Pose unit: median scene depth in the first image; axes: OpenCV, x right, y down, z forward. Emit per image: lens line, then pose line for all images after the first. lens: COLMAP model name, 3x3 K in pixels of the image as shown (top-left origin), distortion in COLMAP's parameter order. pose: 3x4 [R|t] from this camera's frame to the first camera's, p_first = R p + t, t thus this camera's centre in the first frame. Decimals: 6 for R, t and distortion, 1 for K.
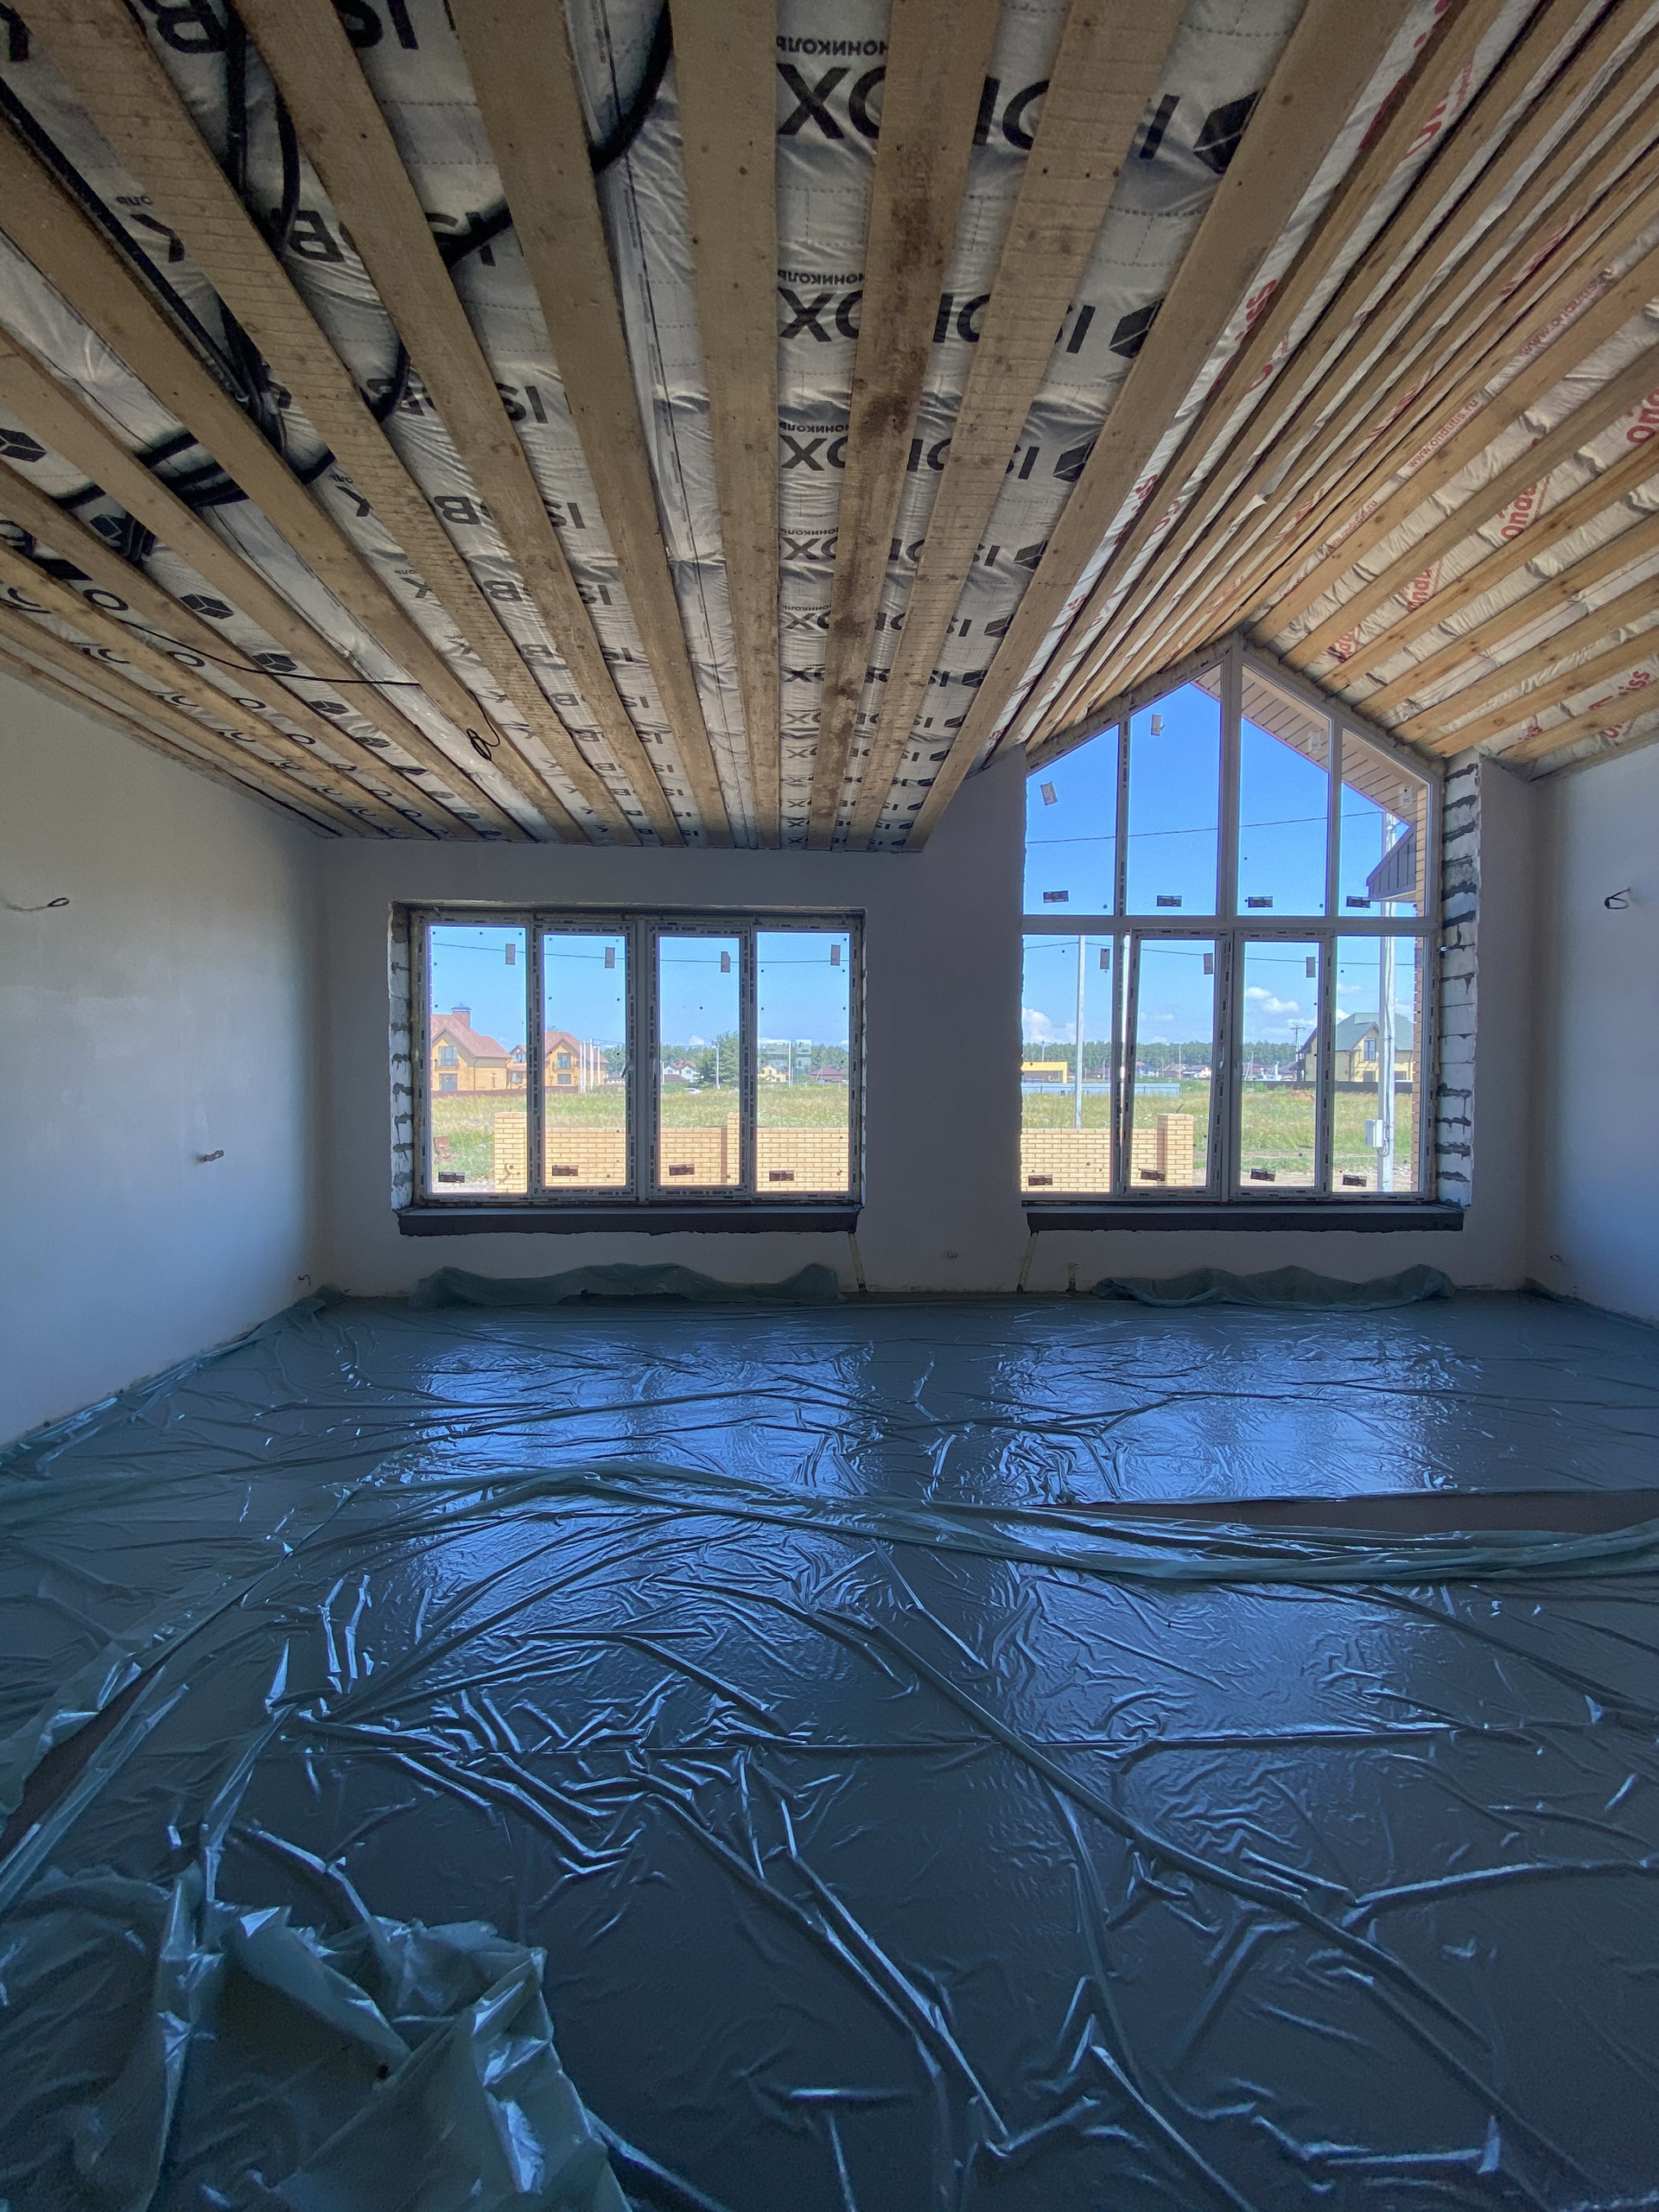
lens RADIAL K [[891.5, 0, 829.5], [0, 891.5, 1106.0], [0, 0, 1]] dist [-0.031284, -0.004487]
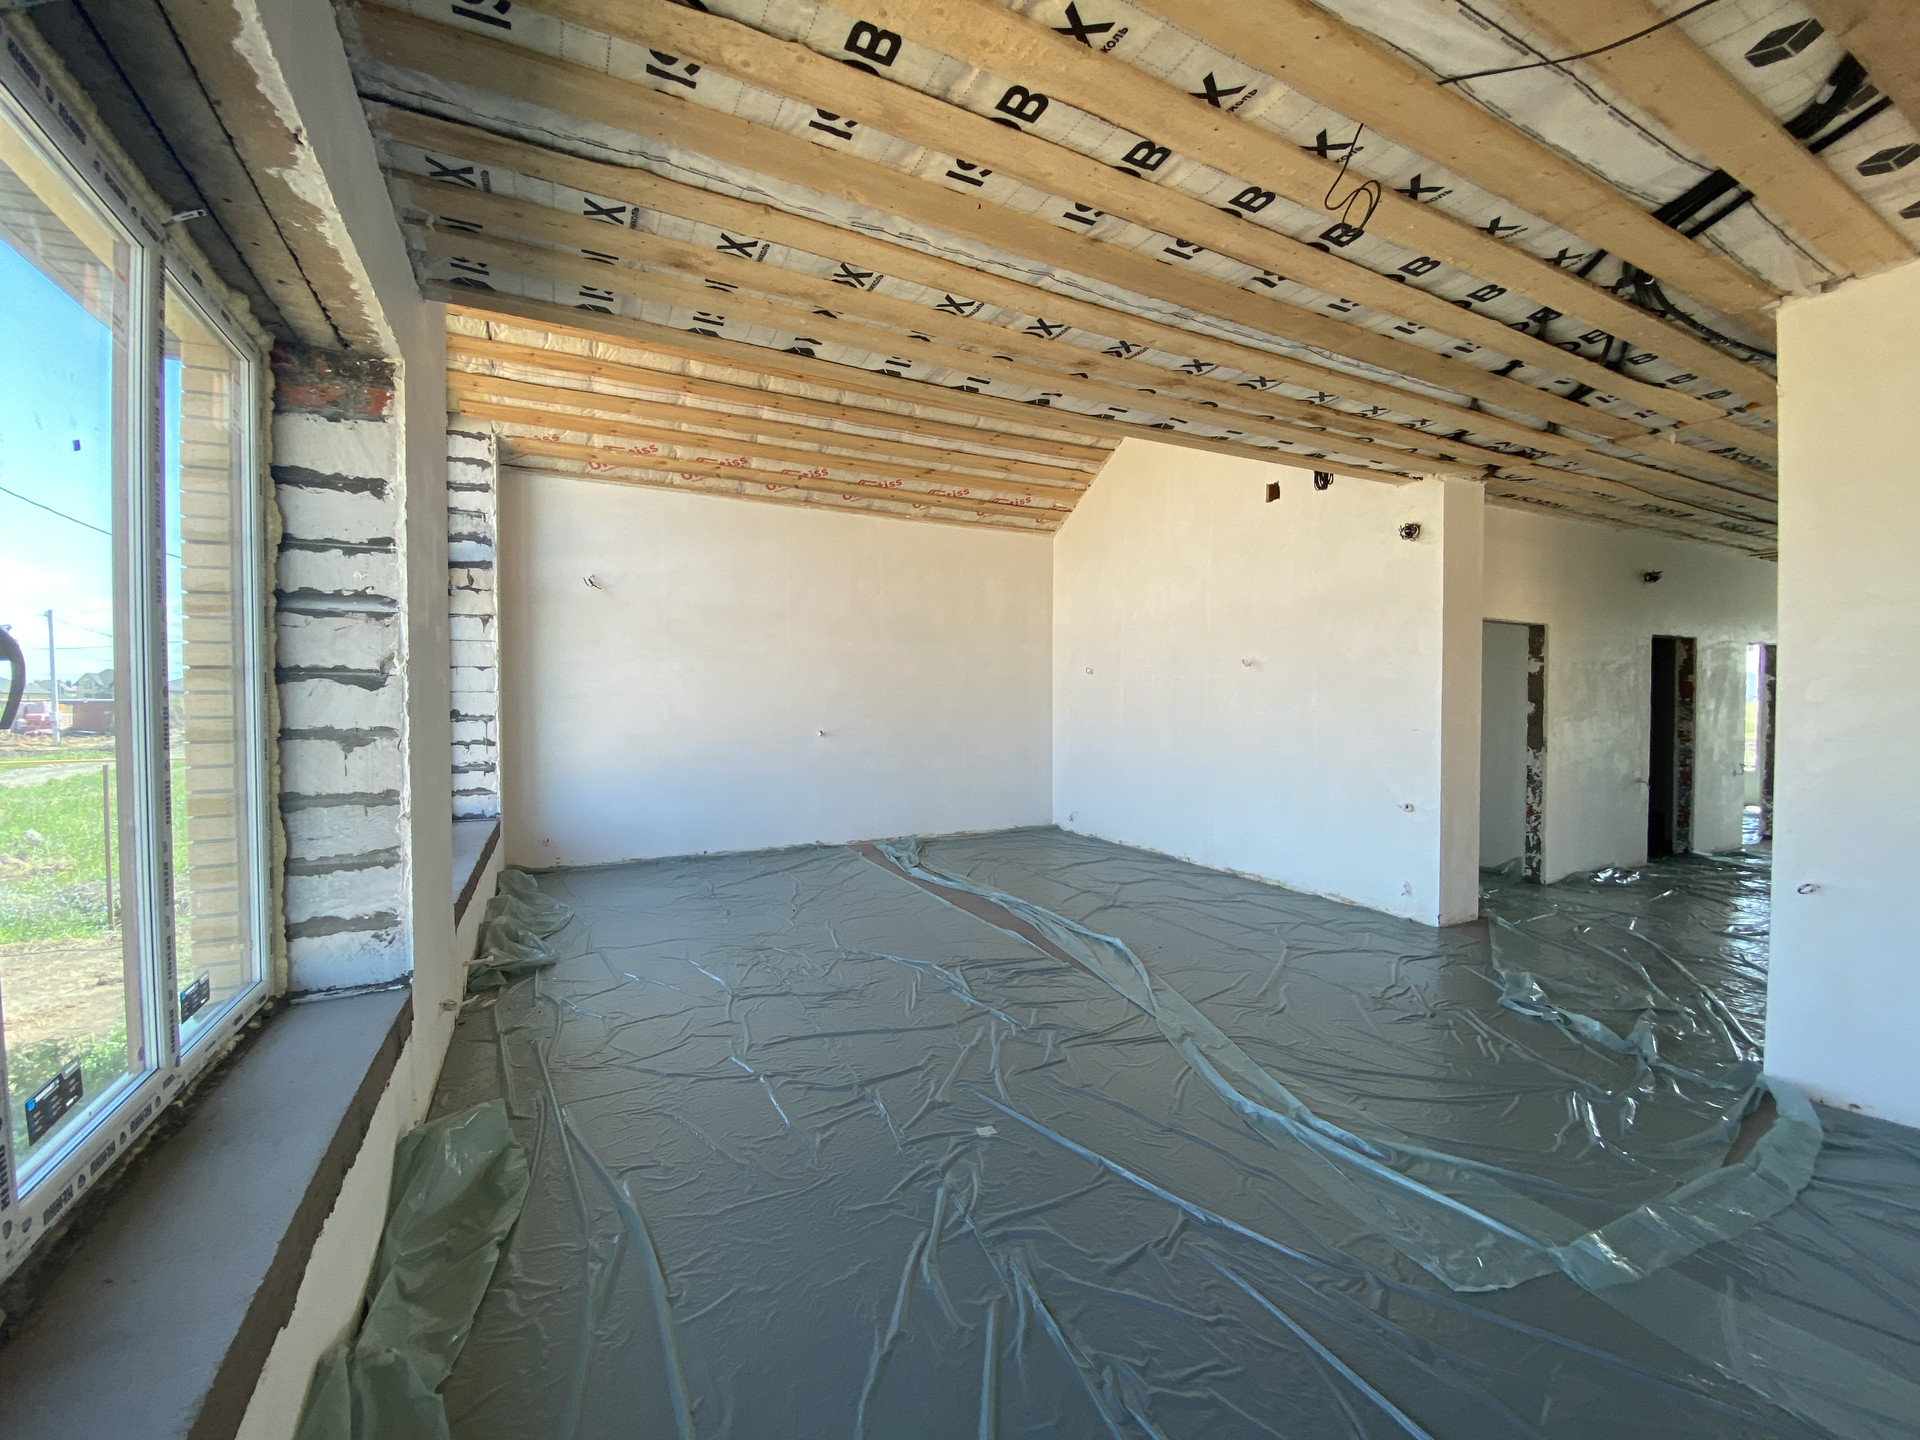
lens RADIAL K [[773.8, 0, 960.0], [0, 773.8, 720.0], [0, 0, 1]] dist [-0.031284, -0.004487]
pose [[-0.394815, -0.022685, 0.918481, -0.443588], [0.025106, 0.999055, 0.035467, -0.032390], [-0.918418, 0.037062, -0.393872, 0.825440]]
